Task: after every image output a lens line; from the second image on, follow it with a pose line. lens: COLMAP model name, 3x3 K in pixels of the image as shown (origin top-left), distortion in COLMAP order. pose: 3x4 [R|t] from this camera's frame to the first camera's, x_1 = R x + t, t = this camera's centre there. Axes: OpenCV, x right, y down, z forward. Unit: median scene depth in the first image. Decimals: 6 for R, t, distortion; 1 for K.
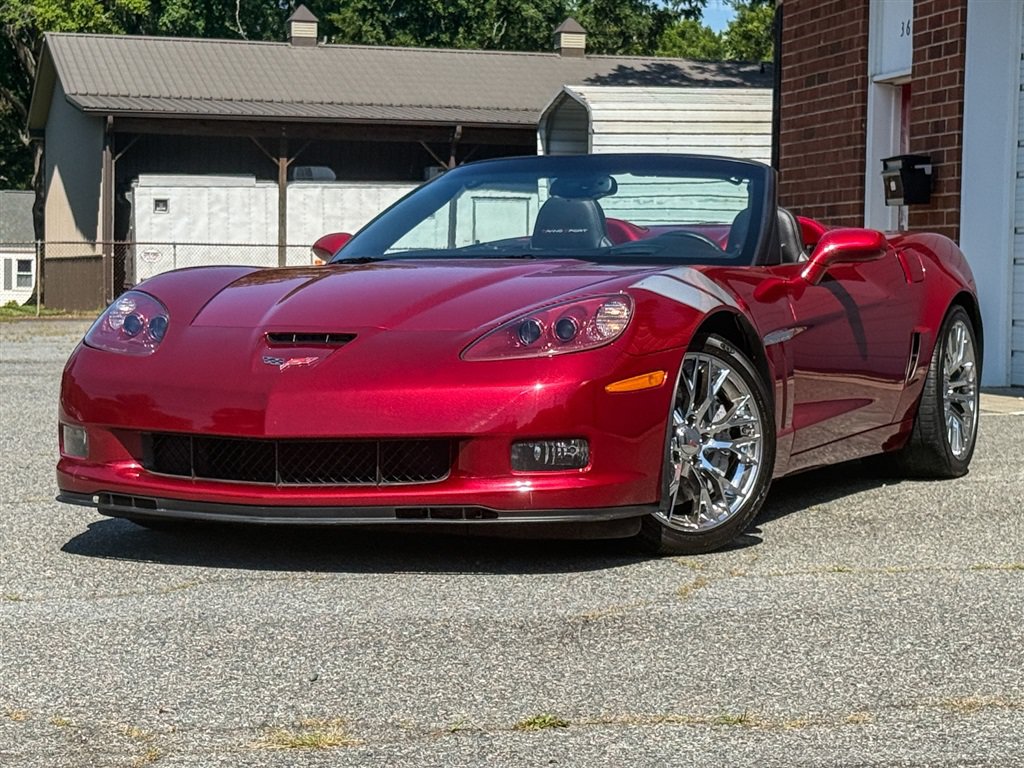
lens RADIAL K [[2551.7, 0, 514.1], [0, 2551.7, 385.8], [0, 0, 1]] dist [0.220174, -0.300705]
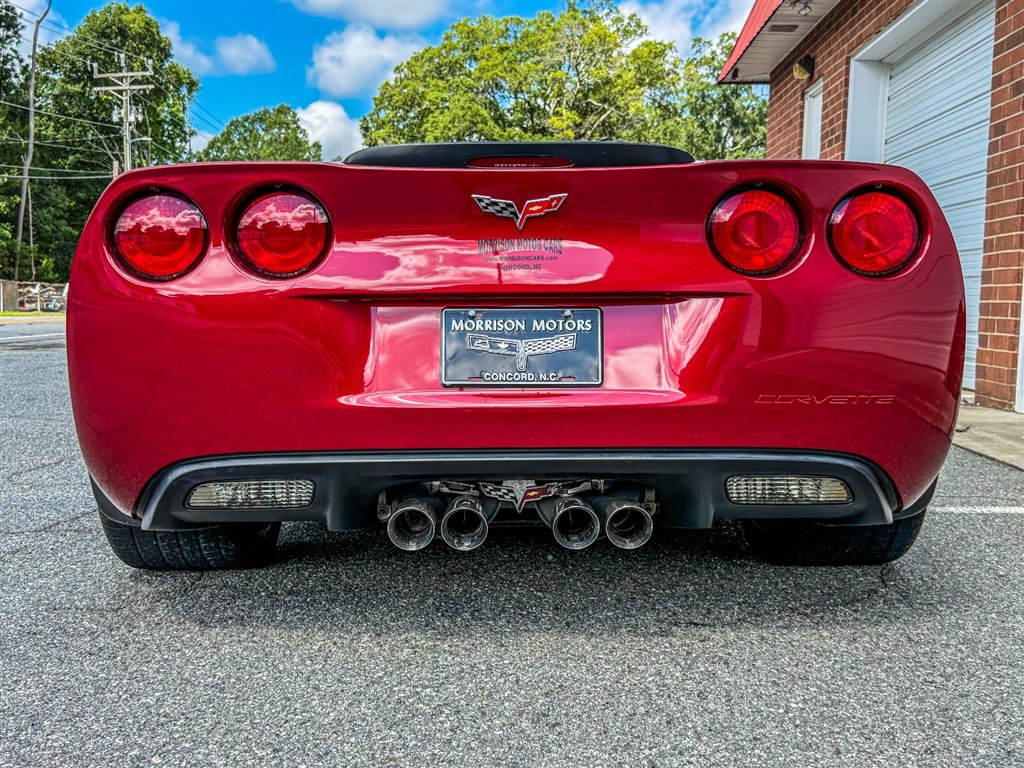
lens RADIAL K [[1103.6, 0, 509.5], [0, 1103.6, 385.6], [0, 0, 1]] dist [0.195197, -0.501628]
pose [[0.971830, 0.025050, -0.234349, 0.124662], [-0.017420, 0.999250, 0.034572, -0.007856], [0.235040, -0.029516, 0.971538, 0.289248]]
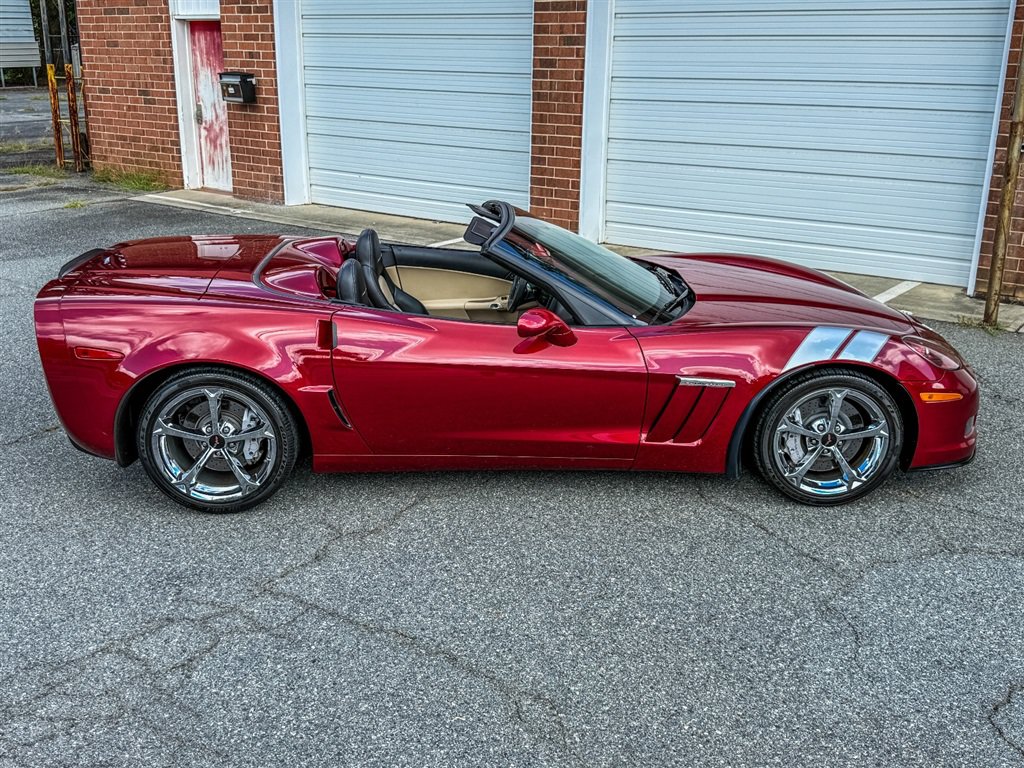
lens RADIAL K [[1047.6, 0, 510.5], [0, 1047.6, 390.2], [0, 0, 1]] dist [0.174760, -0.419888]
pose [[0.747295, -0.203420, 0.632590, -0.189715], [0.023963, 0.959621, 0.280274, -0.072210], [-0.664060, -0.194288, 0.721995, 0.276712]]
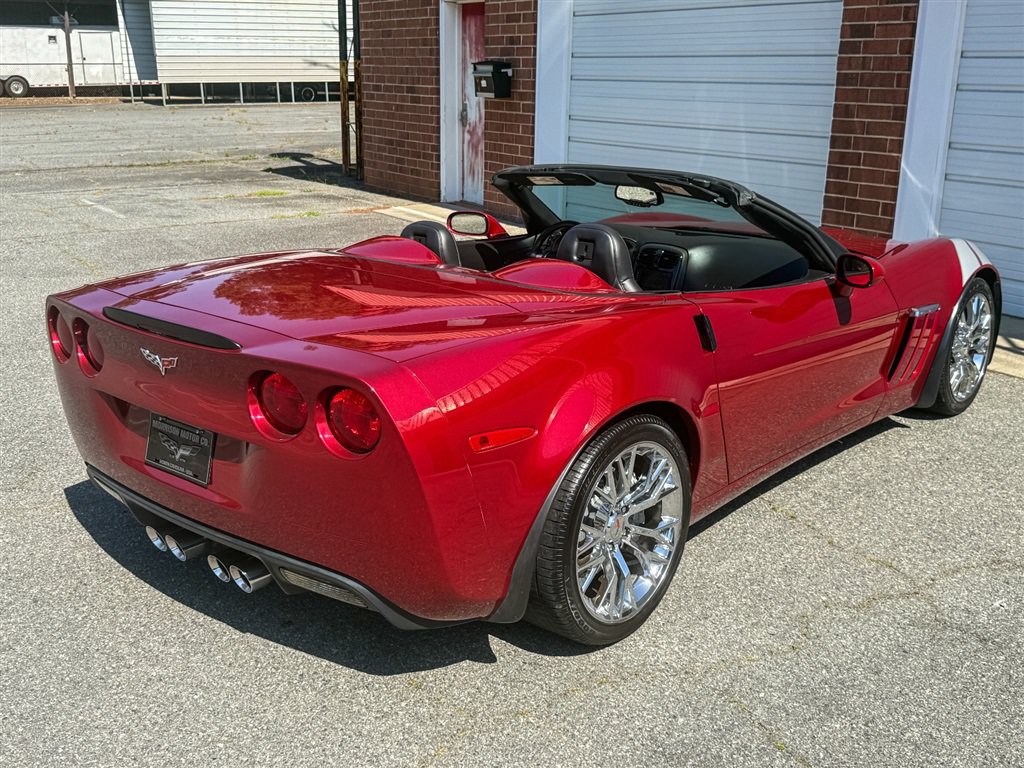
lens RADIAL K [[1095.3, 0, 501.7], [0, 1095.3, 390.2], [0, 0, 1]] dist [0.194774, -0.455664]
pose [[0.939541, -0.099151, 0.327769, -0.057877], [0.016420, 0.969107, 0.246092, -0.057332], [-0.342044, -0.225831, 0.912144, 0.348387]]
